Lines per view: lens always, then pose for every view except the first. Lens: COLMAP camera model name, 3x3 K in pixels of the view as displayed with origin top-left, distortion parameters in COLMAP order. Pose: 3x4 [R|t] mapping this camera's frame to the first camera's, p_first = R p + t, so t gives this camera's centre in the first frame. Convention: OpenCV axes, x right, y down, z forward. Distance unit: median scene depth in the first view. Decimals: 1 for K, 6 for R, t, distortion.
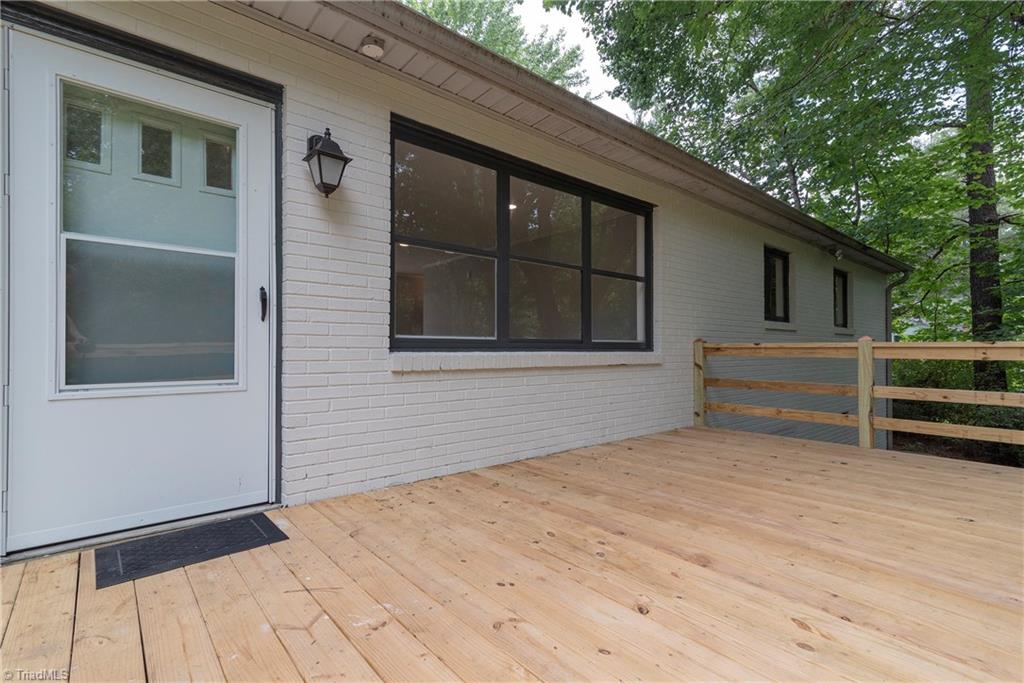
lens RADIAL K [[464.3, 0, 511.4], [0, 464.3, 342.6], [0, 0, 1]] dist [0.015537, -0.002133]
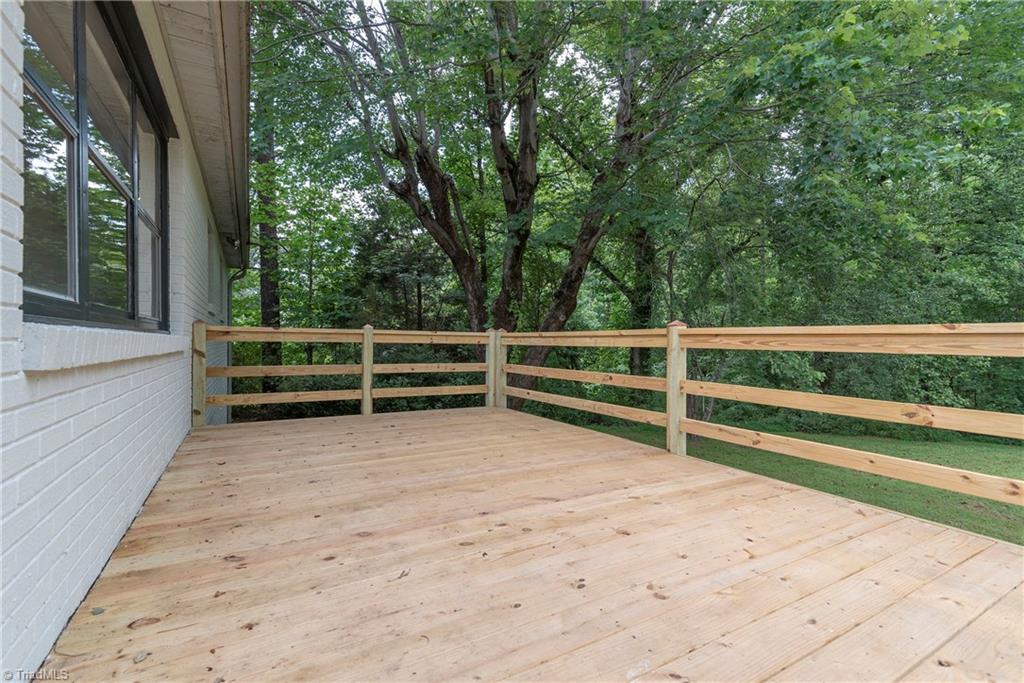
lens RADIAL K [[464.3, 0, 509.9], [0, 464.3, 343.9], [0, 0, 1]] dist [0.015537, -0.002133]
pose [[0.189654, -0.001270, 0.981850, -0.608435], [-0.024707, 0.999676, 0.006066, 0.032671], [-0.981540, -0.025409, 0.189561, 0.638387]]
